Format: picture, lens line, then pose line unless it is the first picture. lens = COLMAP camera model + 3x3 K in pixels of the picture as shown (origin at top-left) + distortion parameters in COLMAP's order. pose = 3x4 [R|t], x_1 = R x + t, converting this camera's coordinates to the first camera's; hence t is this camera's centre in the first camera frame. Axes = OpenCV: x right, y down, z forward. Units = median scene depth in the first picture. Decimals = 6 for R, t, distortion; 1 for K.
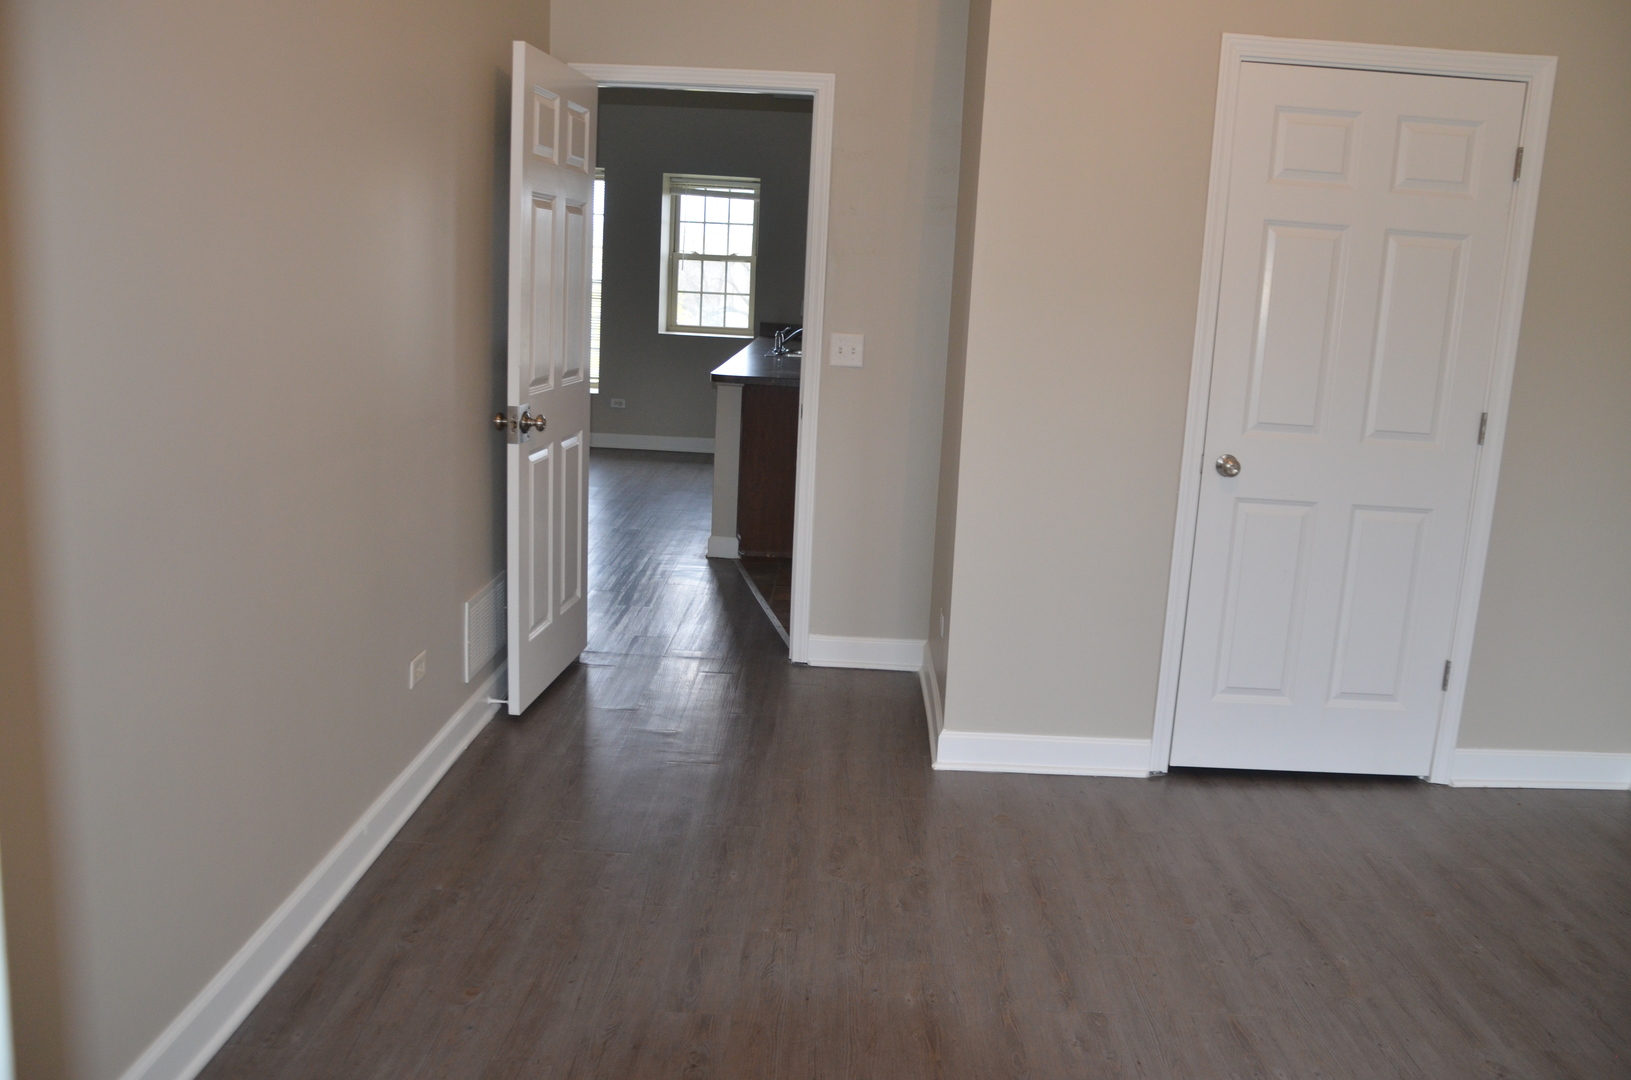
lens RADIAL K [[1306.9, 0, 808.5], [0, 1306.9, 547.7], [0, 0, 1]] dist [-0.129541, 0.092031]
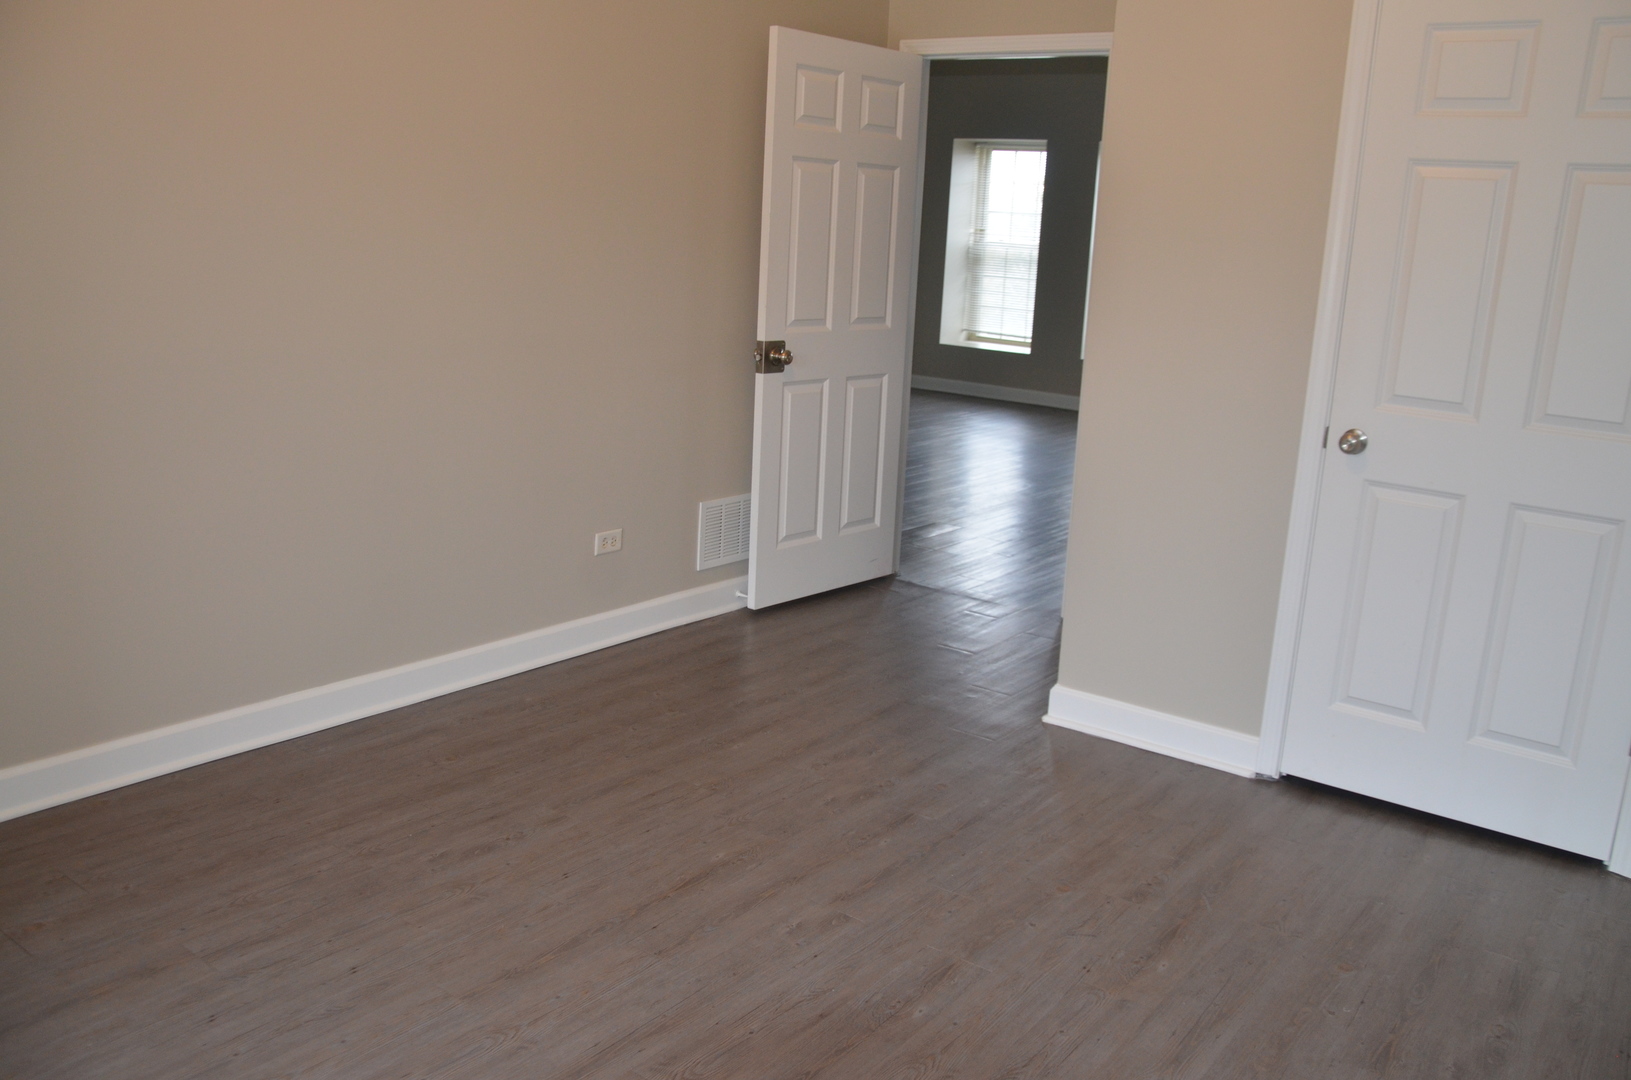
lens RADIAL K [[1306.9, 0, 815.5], [0, 1306.9, 543.0], [0, 0, 1]] dist [-0.129541, 0.092031]
pose [[0.817892, 0.132972, -0.559795, 0.516229], [-0.131843, 0.990354, 0.042616, 0.015772], [0.560062, 0.038949, 0.827535, 0.073247]]
